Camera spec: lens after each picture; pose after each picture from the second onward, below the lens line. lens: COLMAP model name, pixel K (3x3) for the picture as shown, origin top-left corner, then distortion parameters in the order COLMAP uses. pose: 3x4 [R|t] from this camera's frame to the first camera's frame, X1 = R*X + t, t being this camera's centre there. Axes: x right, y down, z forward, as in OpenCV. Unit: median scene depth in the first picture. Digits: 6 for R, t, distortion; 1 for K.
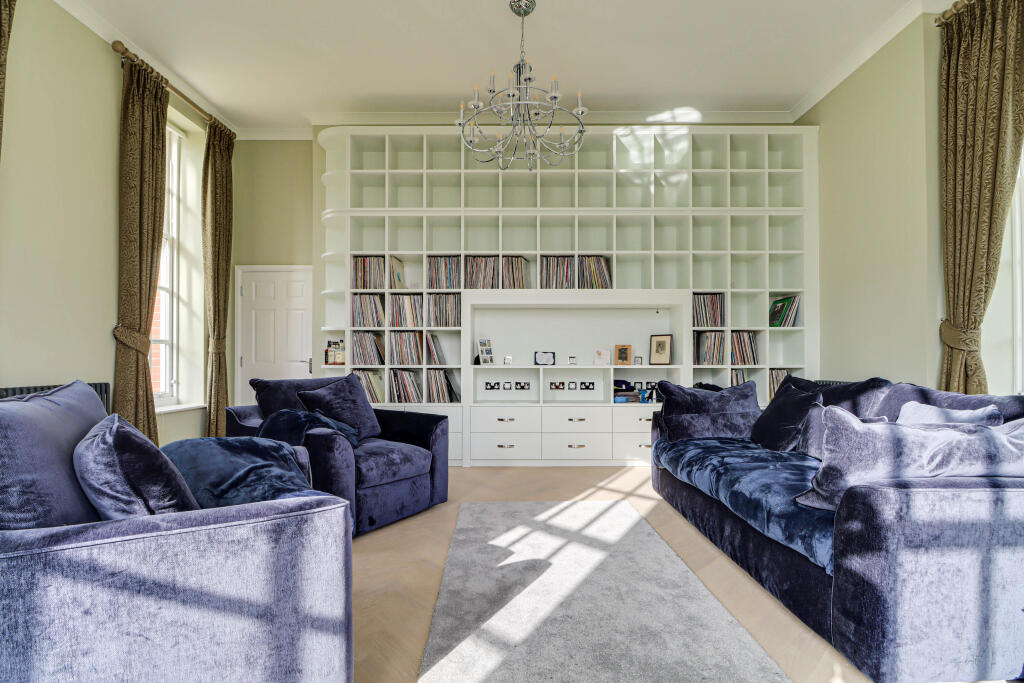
lens RADIAL K [[478.1, 0, 509.9], [0, 478.1, 344.3], [0, 0, 1]] dist [0.002123, -0.008575]
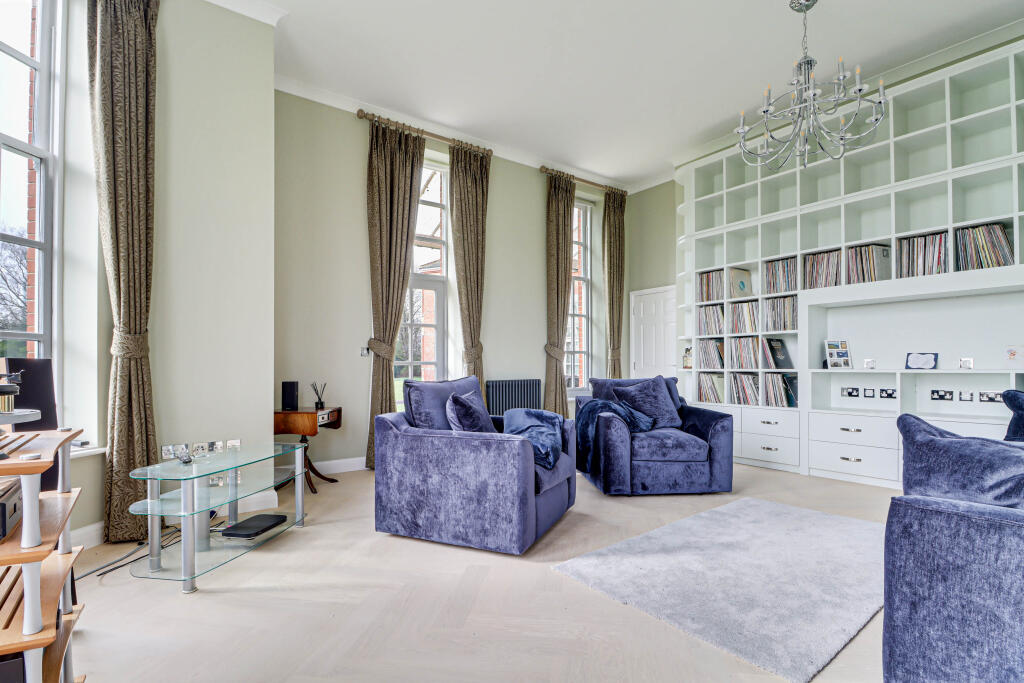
lens RADIAL K [[478.1, 0, 509.9], [0, 478.1, 344.3], [0, 0, 1]] dist [0.002123, -0.008575]
pose [[0.595255, -0.038928, -0.802593, 0.323468], [0.031396, 0.999190, -0.025179, -0.000633], [0.802923, -0.010210, 0.595995, -0.046754]]
